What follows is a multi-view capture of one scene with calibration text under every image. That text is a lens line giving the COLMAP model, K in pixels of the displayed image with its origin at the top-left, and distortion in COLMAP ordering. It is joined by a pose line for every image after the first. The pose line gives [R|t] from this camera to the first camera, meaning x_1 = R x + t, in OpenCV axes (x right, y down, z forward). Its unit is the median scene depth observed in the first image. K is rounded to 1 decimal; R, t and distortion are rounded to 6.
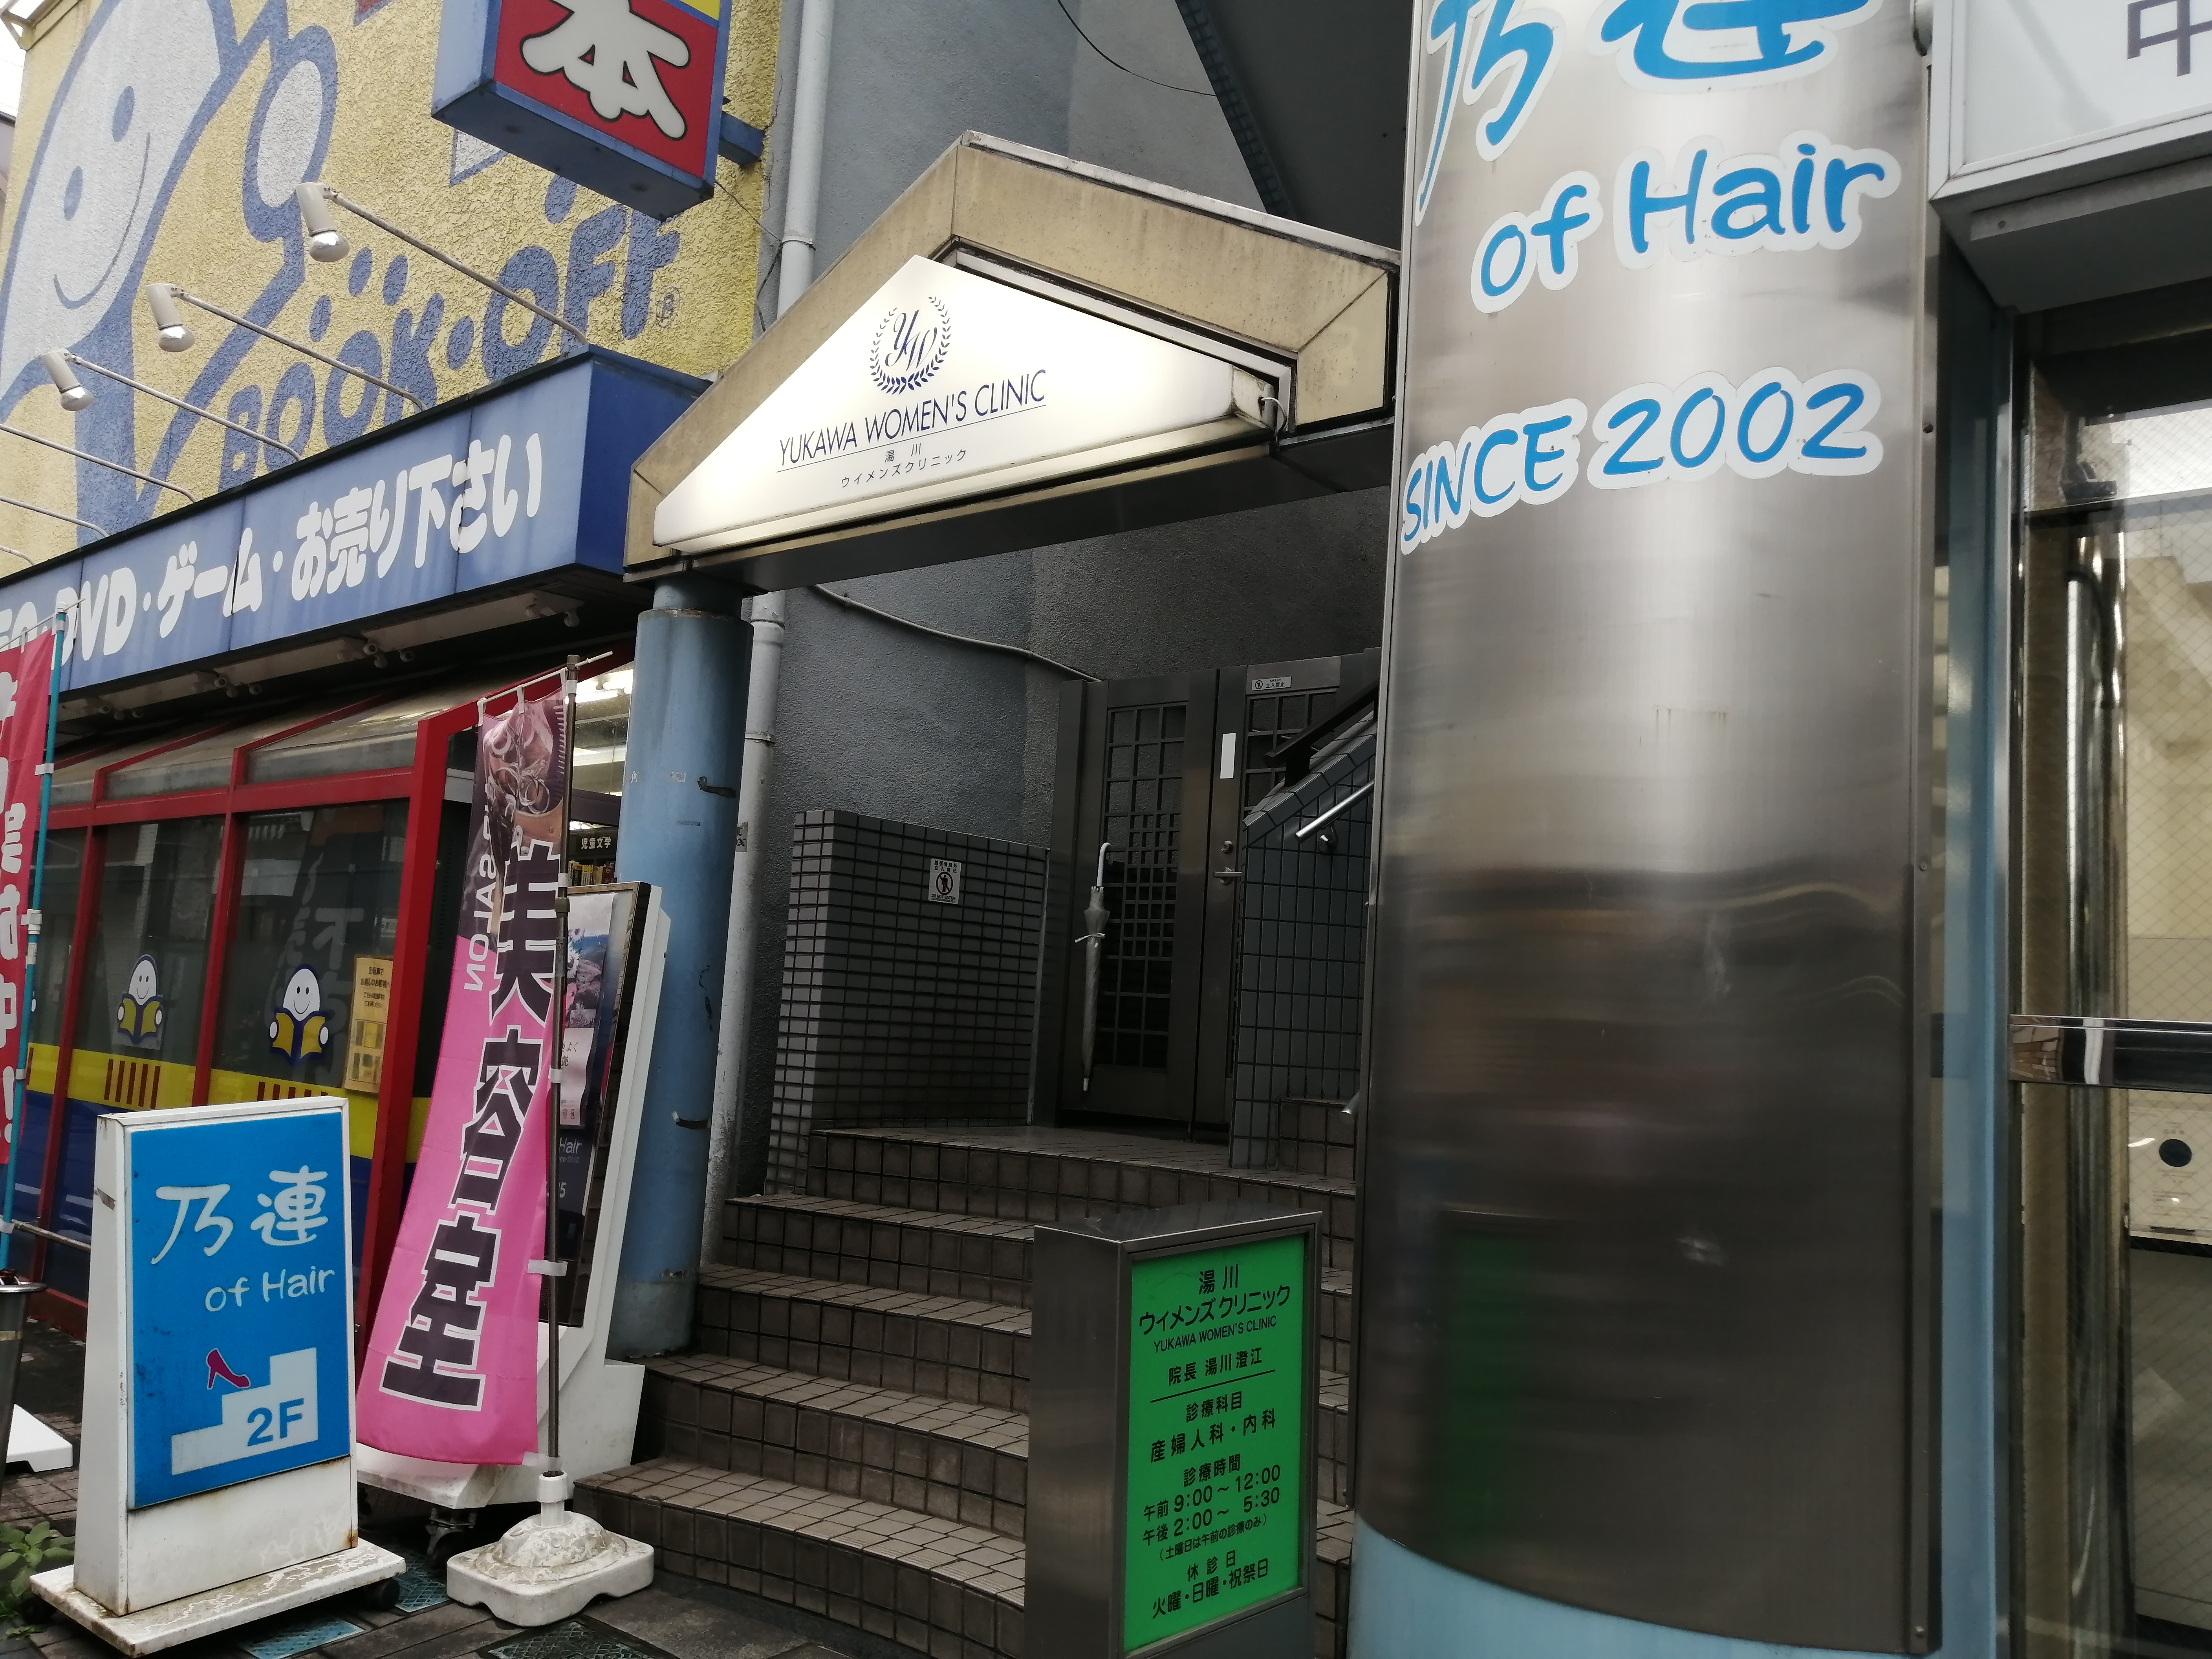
lens RADIAL K [[1762.5, 0, 1110.5], [0, 1762.5, 834.9], [0, 0, 1]] dist [0.013937, 0.005008]
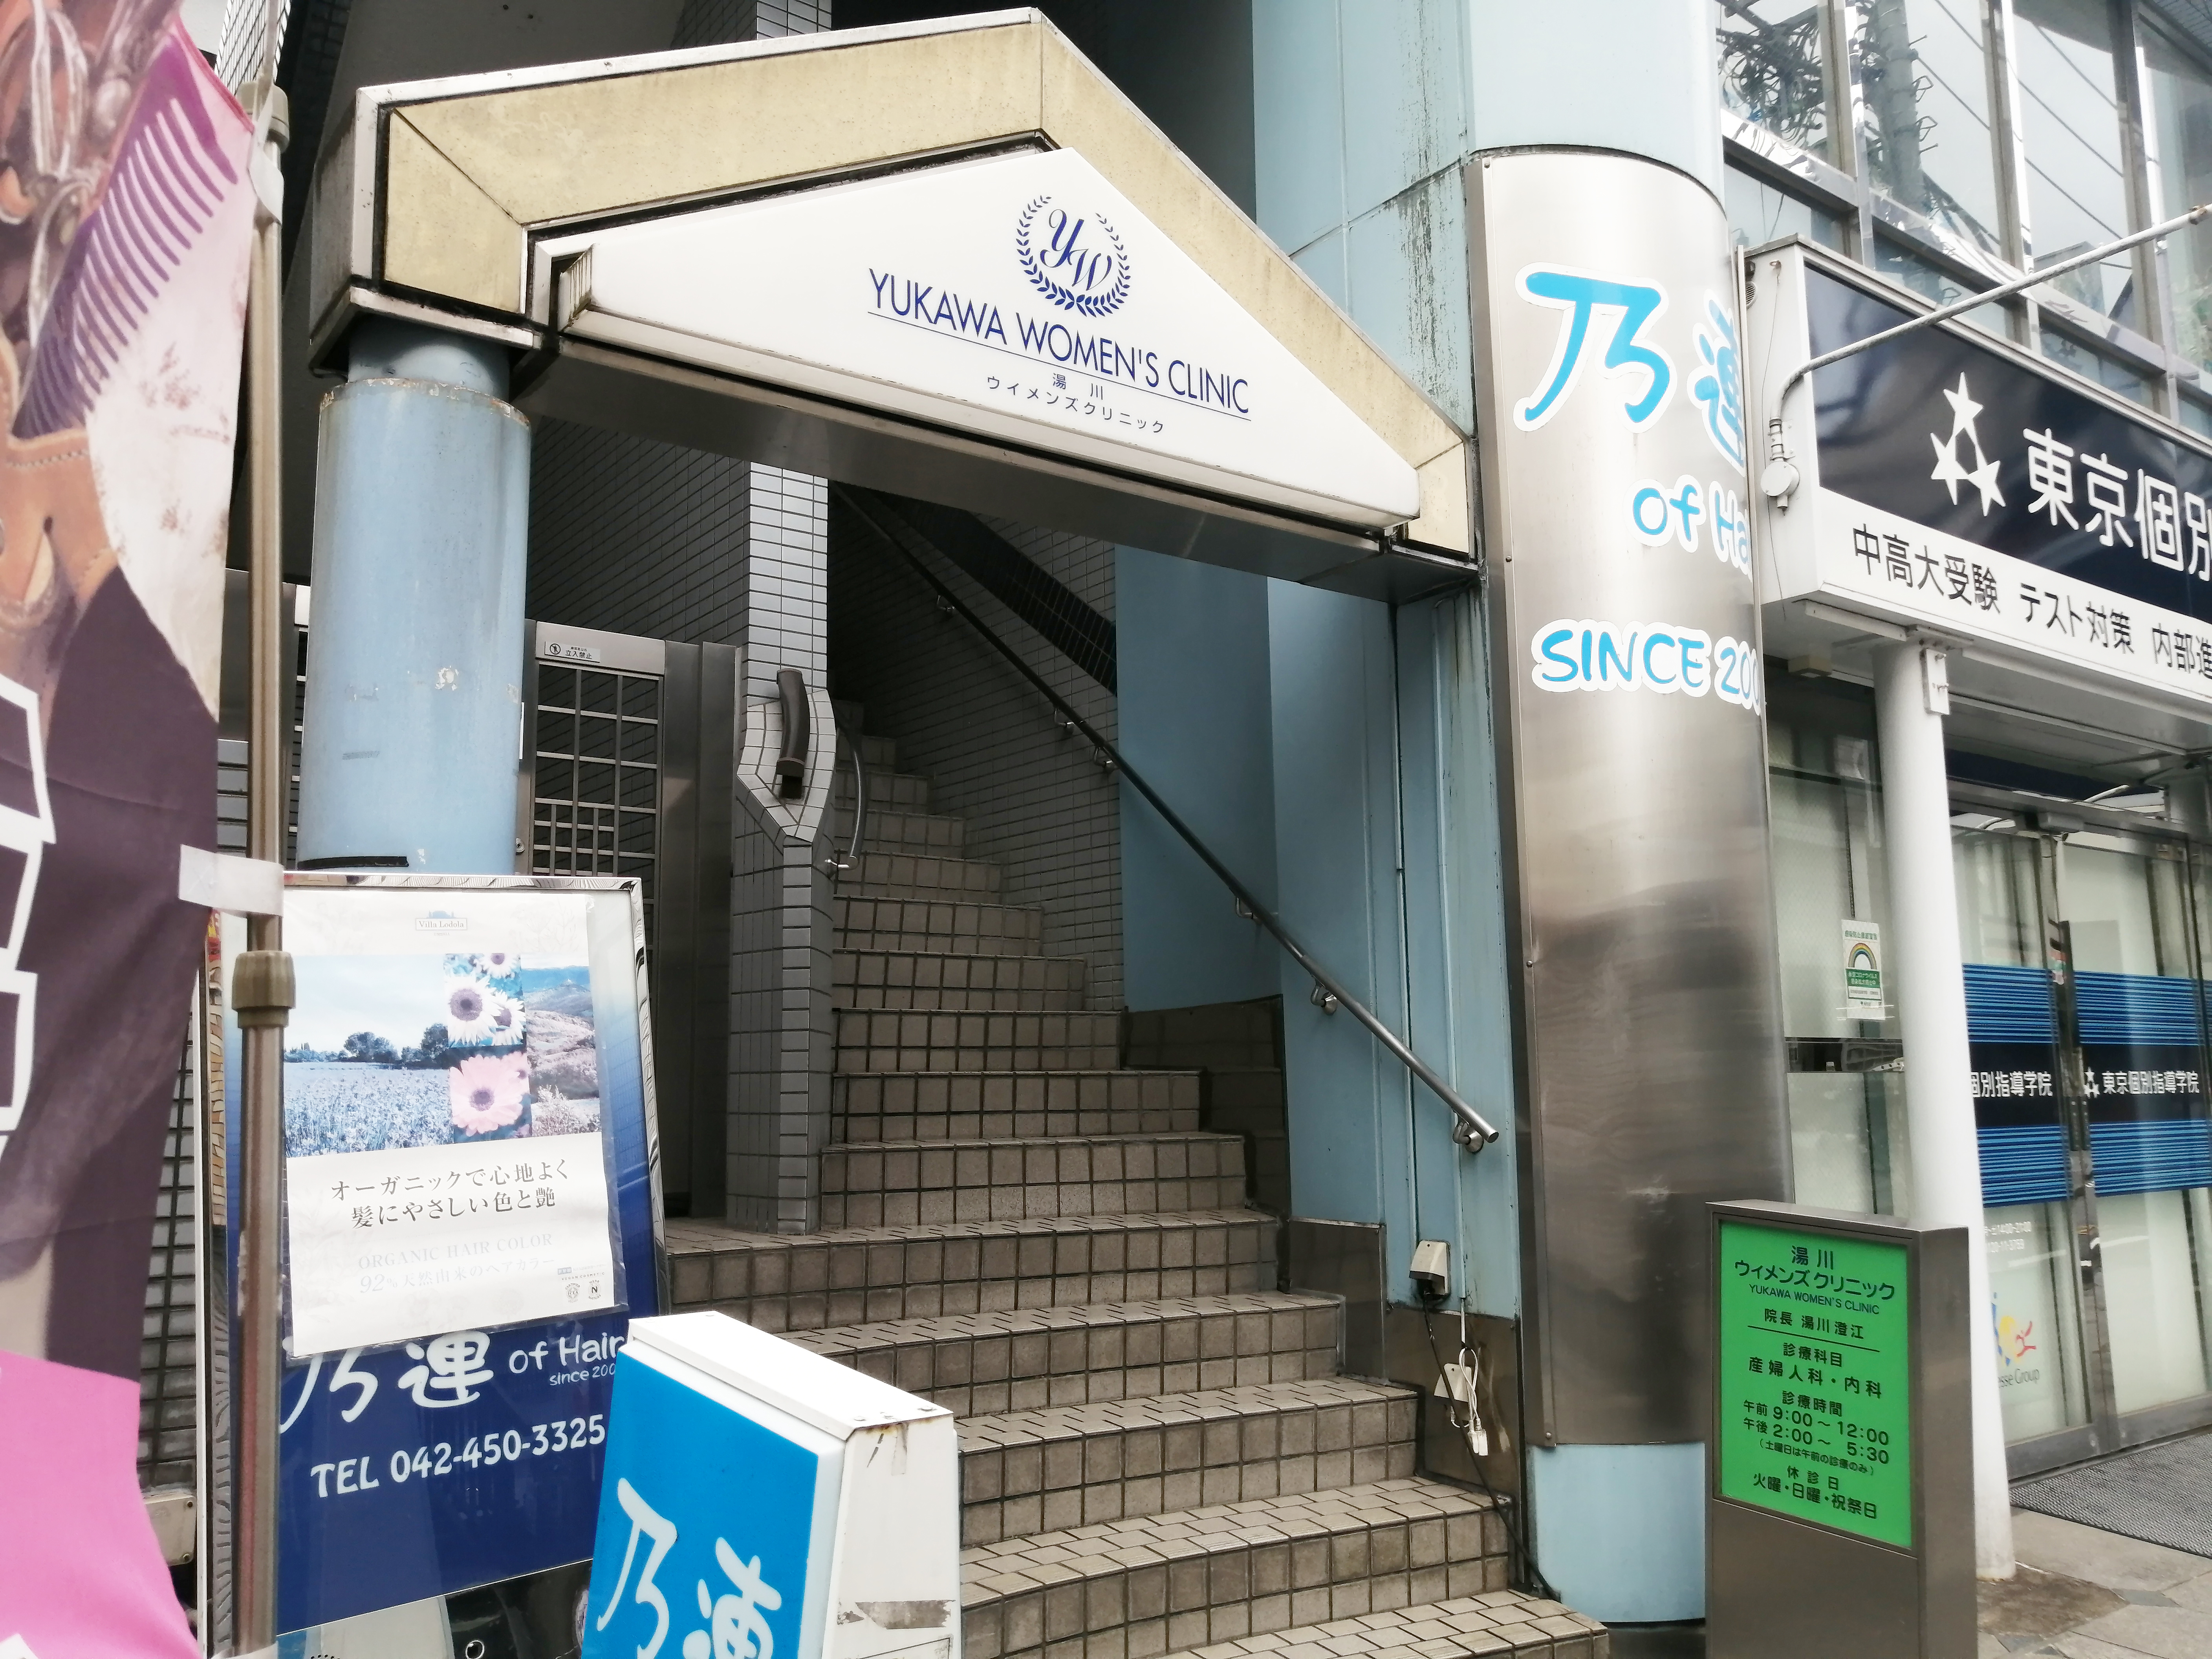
lens RADIAL K [[1762.5, 0, 1109.1], [0, 1762.5, 831.7], [0, 0, 1]] dist [0.013937, 0.005008]
pose [[0.228876, 0.079194, 0.970229, -0.893785], [-0.082290, 0.994692, -0.061779, 0.038188], [-0.969971, -0.065700, 0.234178, 0.782351]]
